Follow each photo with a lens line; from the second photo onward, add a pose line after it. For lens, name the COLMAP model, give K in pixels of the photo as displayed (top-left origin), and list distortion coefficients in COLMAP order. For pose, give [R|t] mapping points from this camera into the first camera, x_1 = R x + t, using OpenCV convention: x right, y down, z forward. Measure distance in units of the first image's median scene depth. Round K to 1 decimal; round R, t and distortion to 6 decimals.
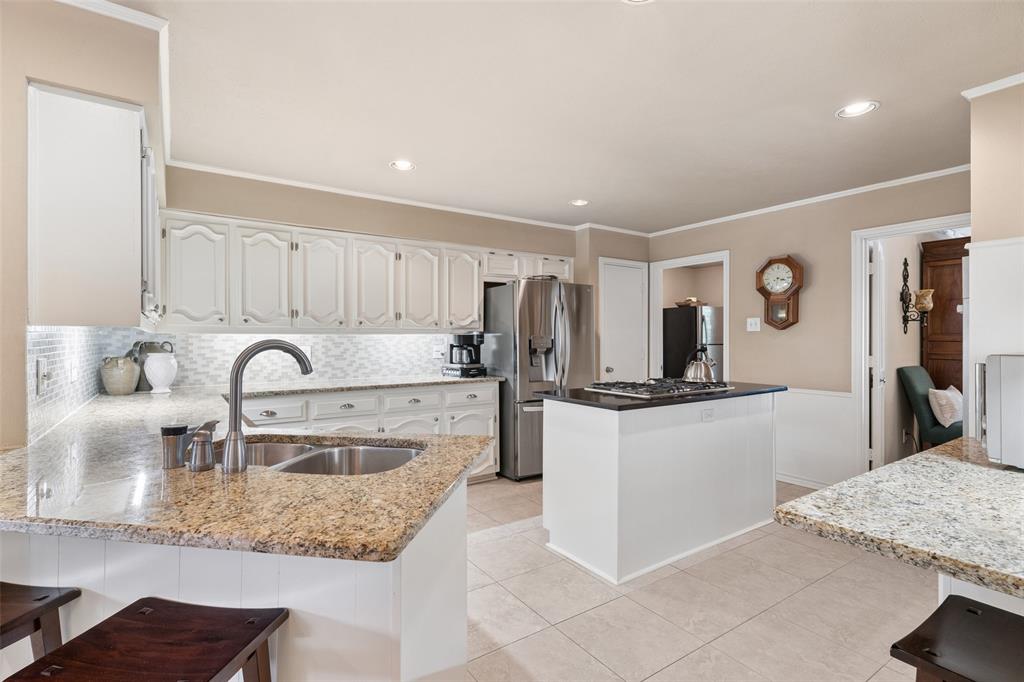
lens RADIAL K [[490.1, 0, 505.5], [0, 490.1, 337.8], [0, 0, 1]] dist [0.001242, -0.000354]
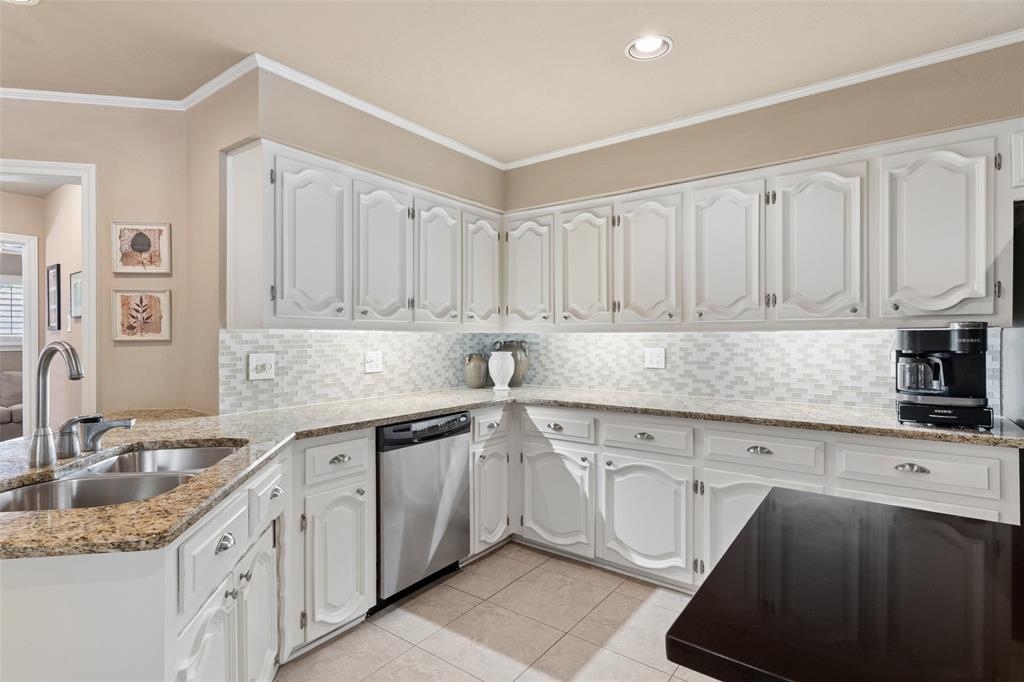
lens RADIAL K [[509.7, 0, 500.4], [0, 509.7, 337.7], [0, 0, 1]] dist [0.002476, 0.000257]
pose [[0.319675, 0.001912, -0.947525, 0.247475], [0.002240, 0.999994, 0.002773, -0.001670], [0.947524, -0.003009, 0.319669, 0.487079]]
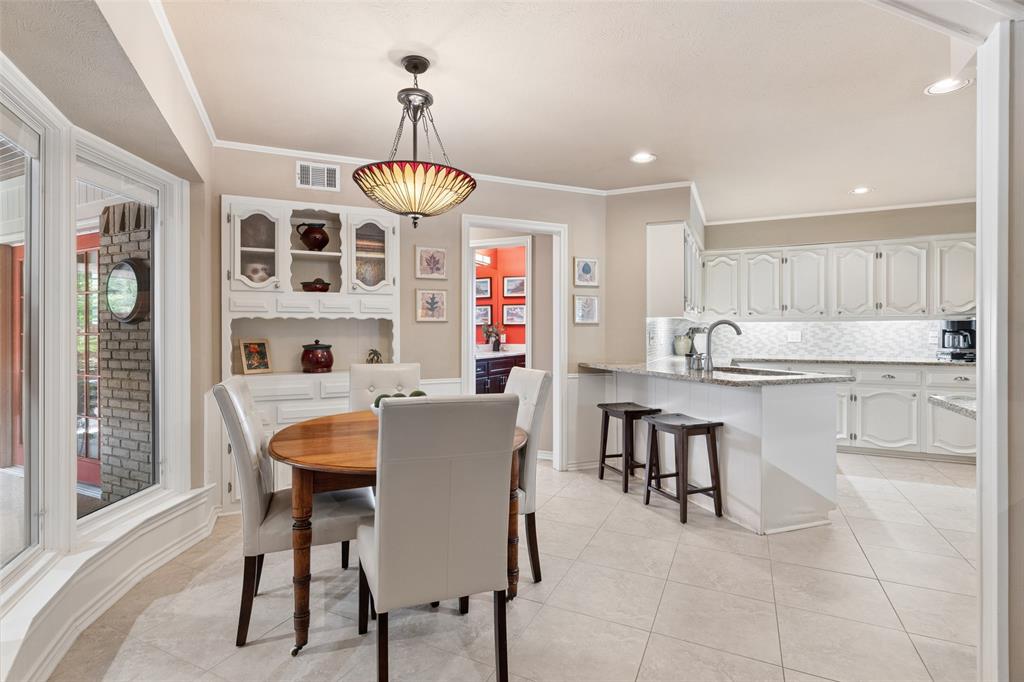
lens RADIAL K [[485.8, 0, 501.1], [0, 485.8, 332.6], [0, 0, 1]] dist [0.000538, 0.000280]
pose [[0.495056, 0.001389, -0.868860, 0.340489], [-0.001747, 0.999998, 0.000603, 0.021007], [0.868859, 0.001220, 0.495058, -0.365089]]
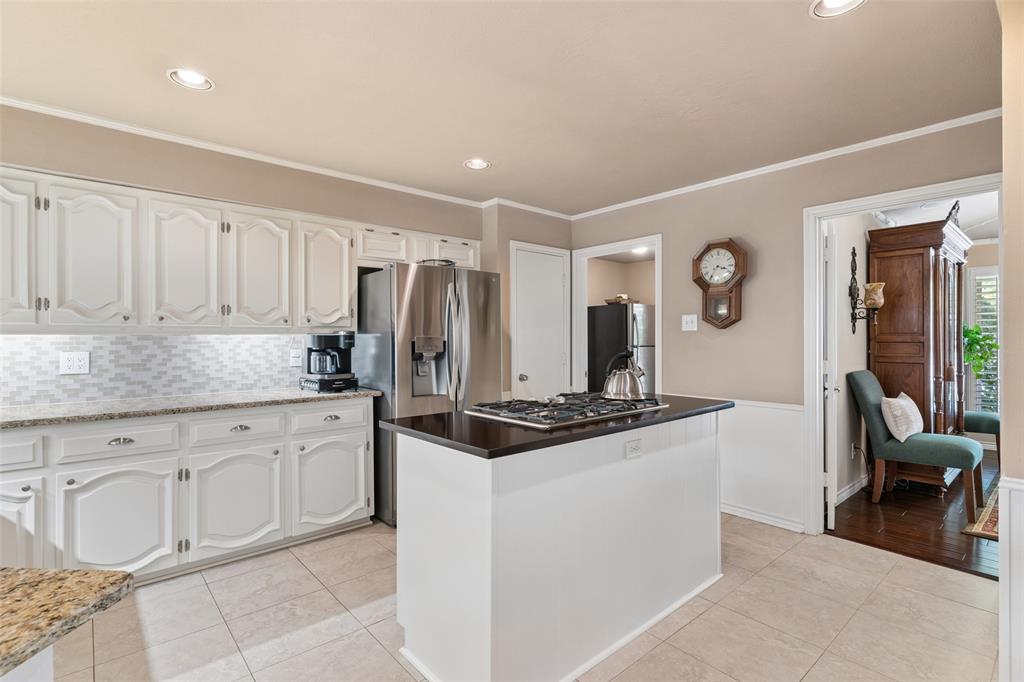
lens RADIAL K [[490.1, 0, 505.5], [0, 490.1, 337.8], [0, 0, 1]] dist [0.001242, -0.000354]
pose [[0.992872, -0.001680, 0.119178, 0.102474], [0.001928, 0.999996, -0.001972, -0.000345], [-0.119174, 0.002188, 0.992871, 0.224410]]
